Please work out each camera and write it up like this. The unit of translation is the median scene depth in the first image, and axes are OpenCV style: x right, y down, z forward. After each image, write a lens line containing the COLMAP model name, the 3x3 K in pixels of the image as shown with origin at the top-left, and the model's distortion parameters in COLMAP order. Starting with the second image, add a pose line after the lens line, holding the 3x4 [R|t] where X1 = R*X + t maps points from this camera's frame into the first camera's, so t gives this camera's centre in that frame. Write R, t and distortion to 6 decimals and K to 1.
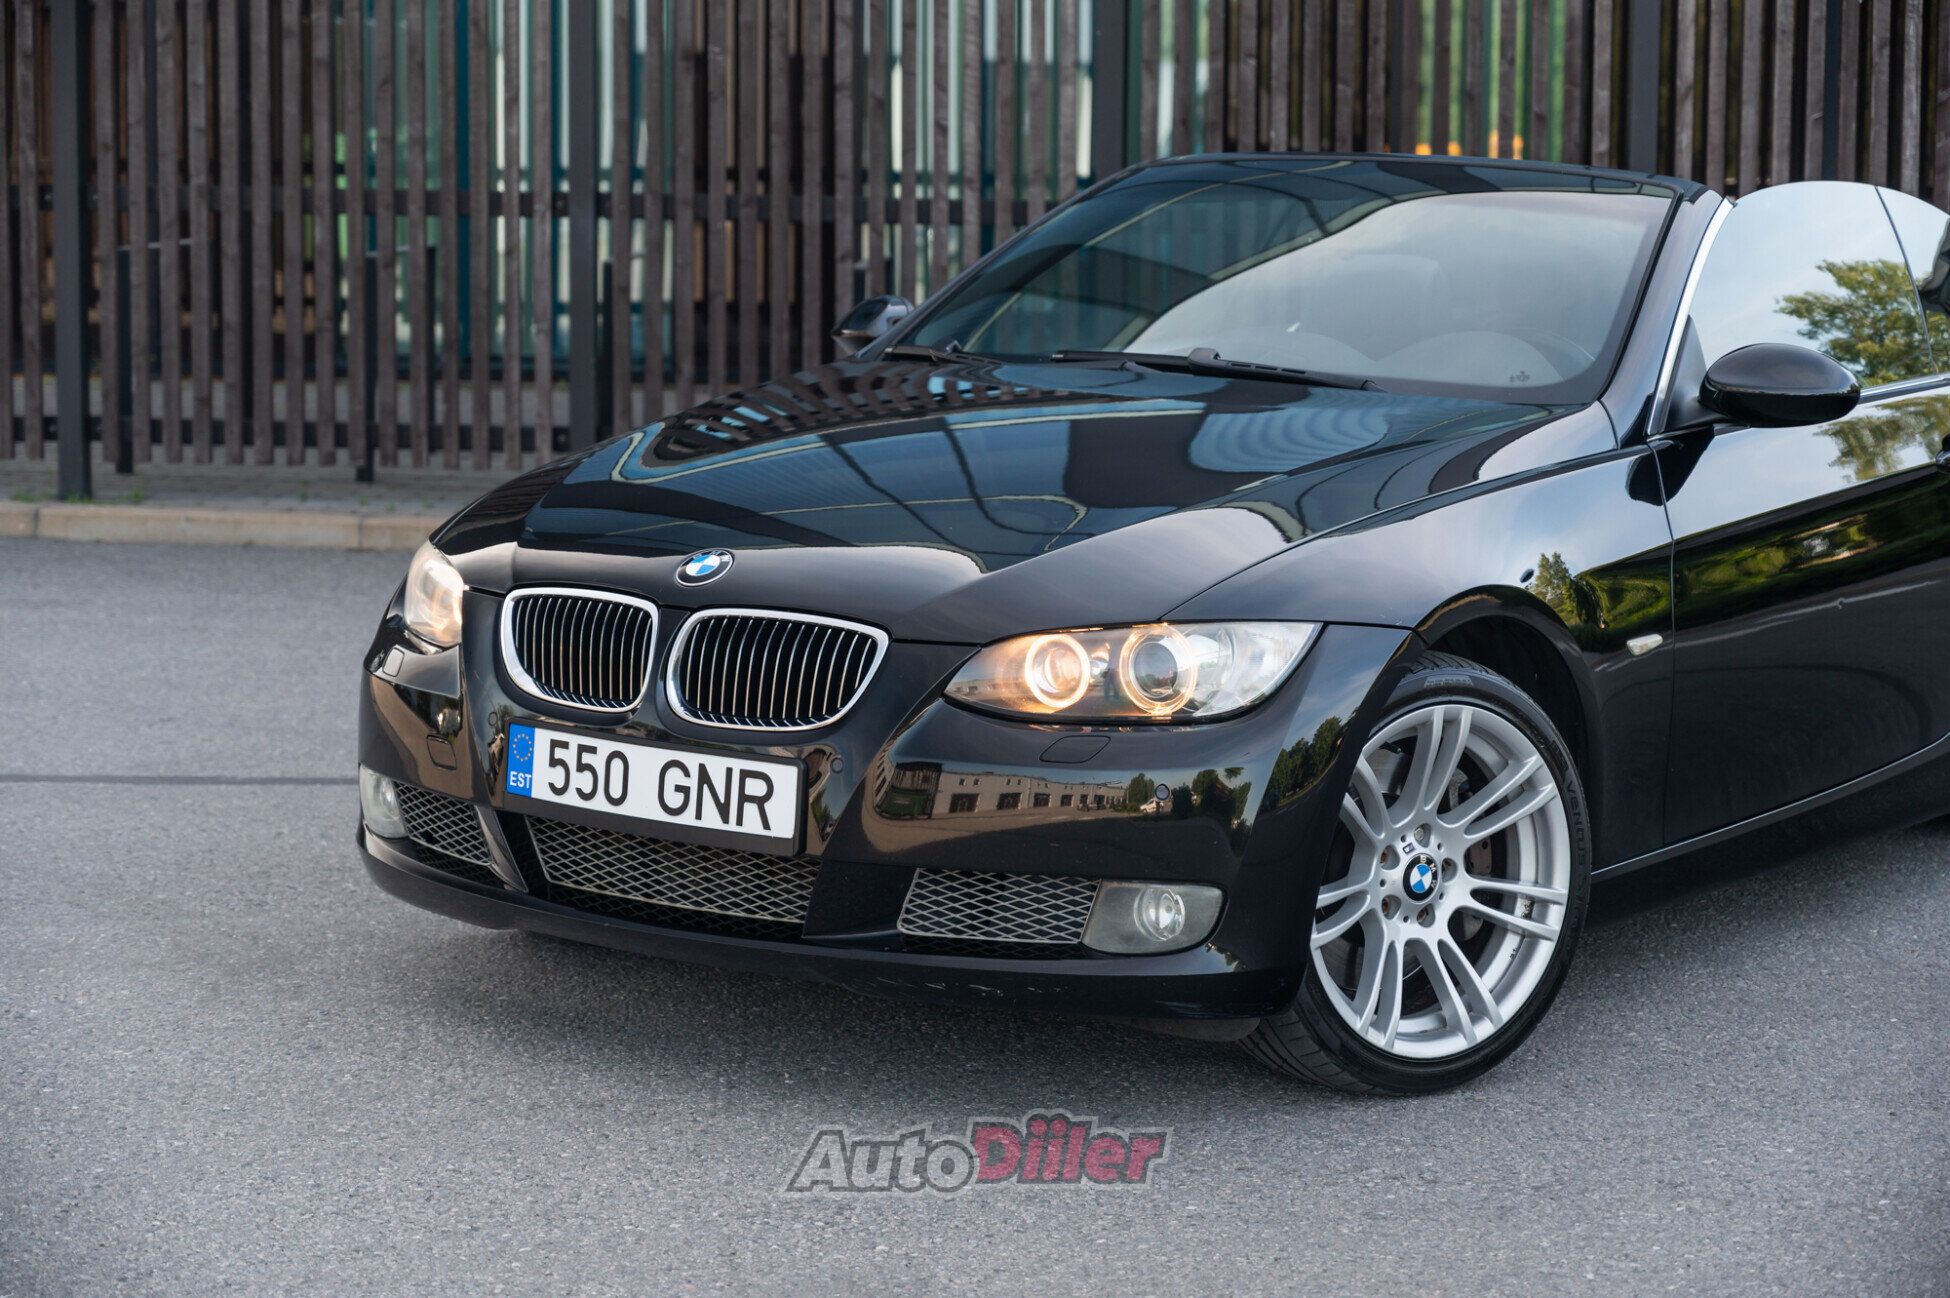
lens RADIAL K [[3990.1, 0, 967.1], [0, 3990.1, 642.2], [0, 0, 1]] dist [-0.109851, 0.000000]
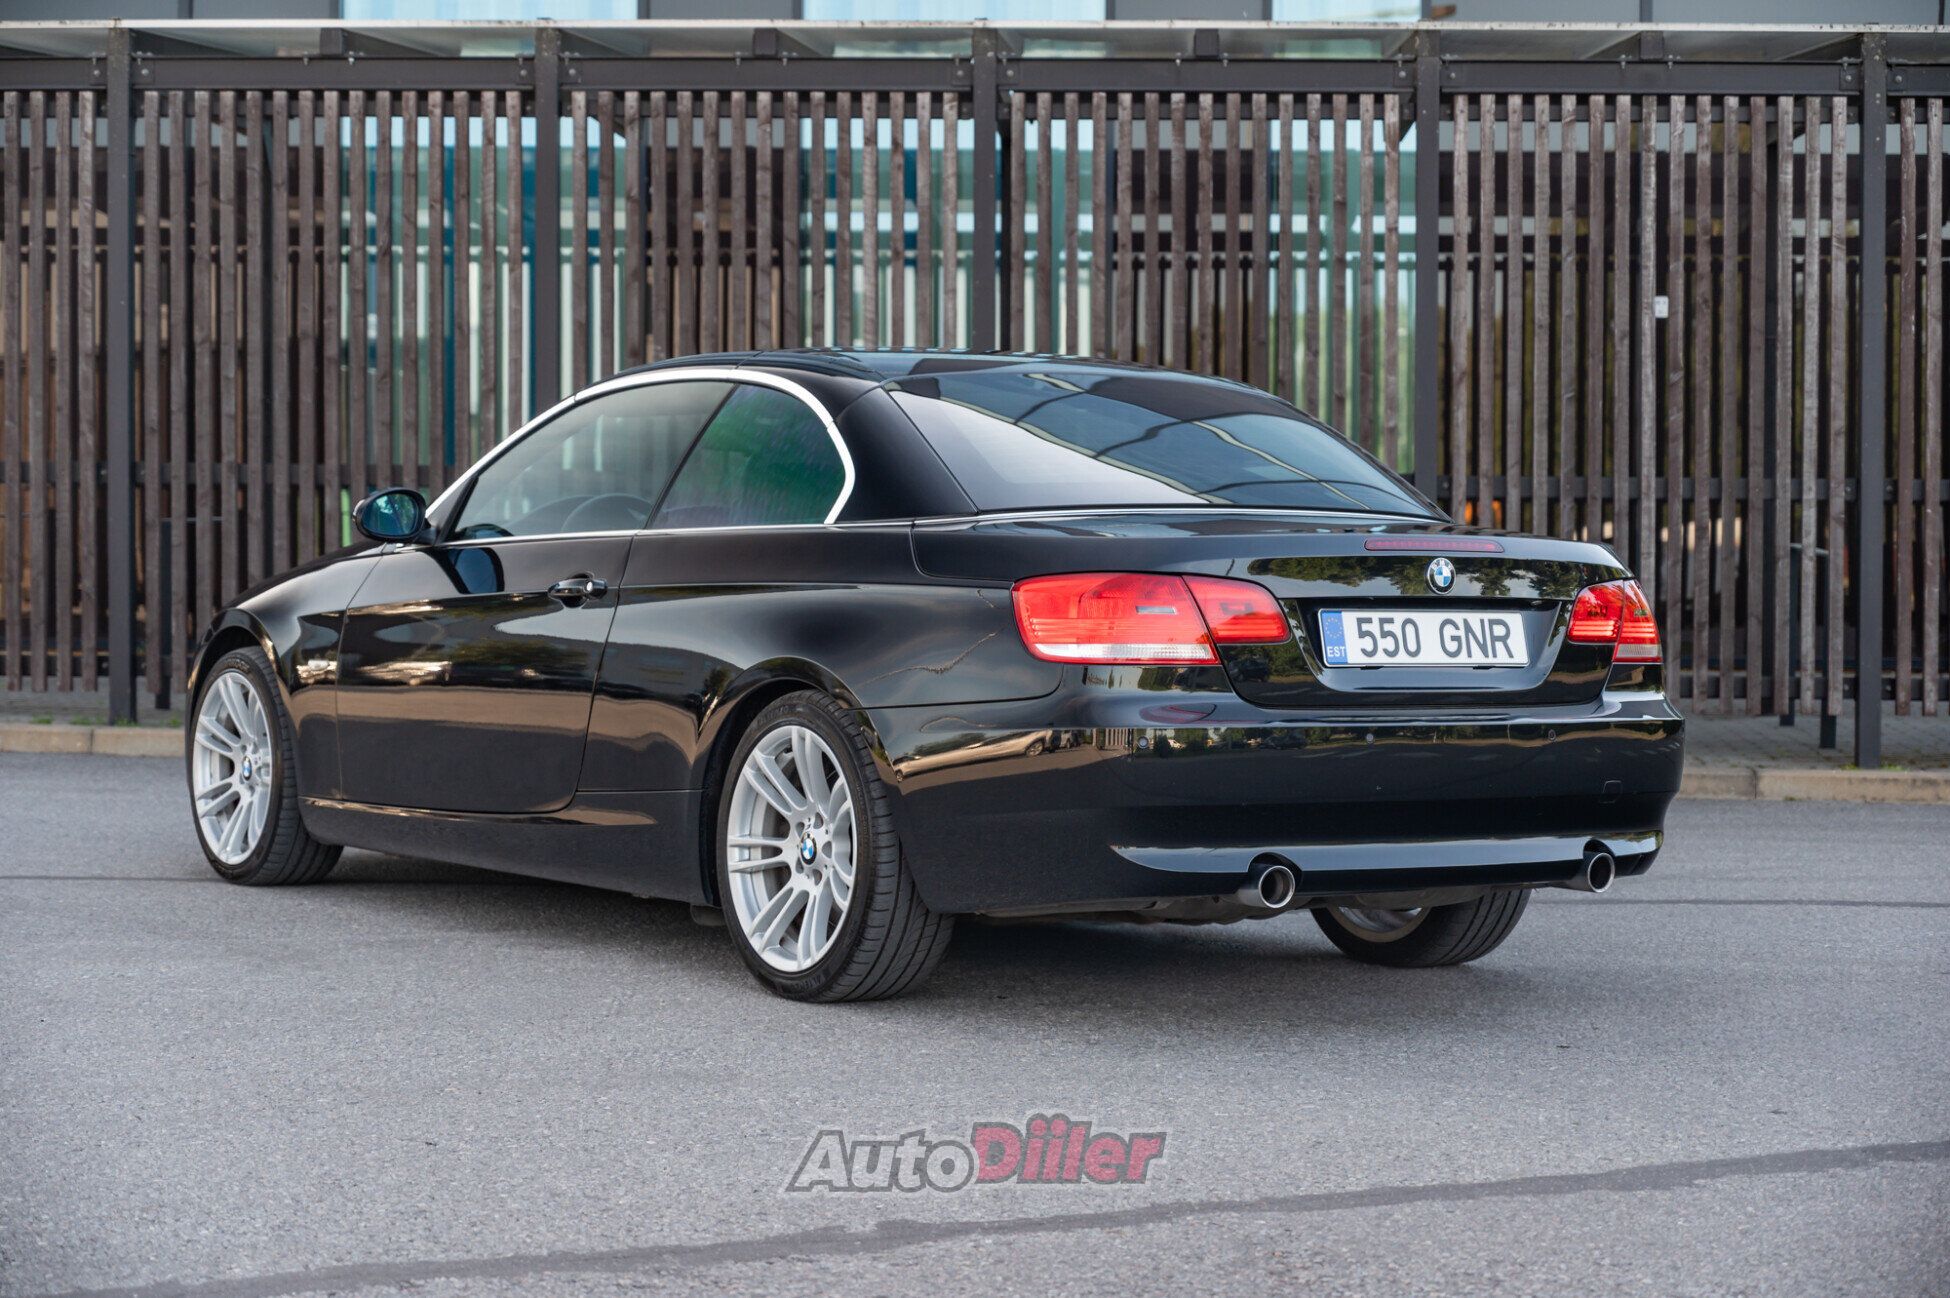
lens RADIAL K [[3990.1, 0, 985.6], [0, 3990.1, 657.4], [0, 0, 1]] dist [-0.109851, 0.000000]
pose [[0.999968, -0.005815, 0.005509, 0.029380], [0.006275, 0.996146, -0.087490, 0.051831], [-0.004979, 0.087522, 0.996150, -0.200589]]
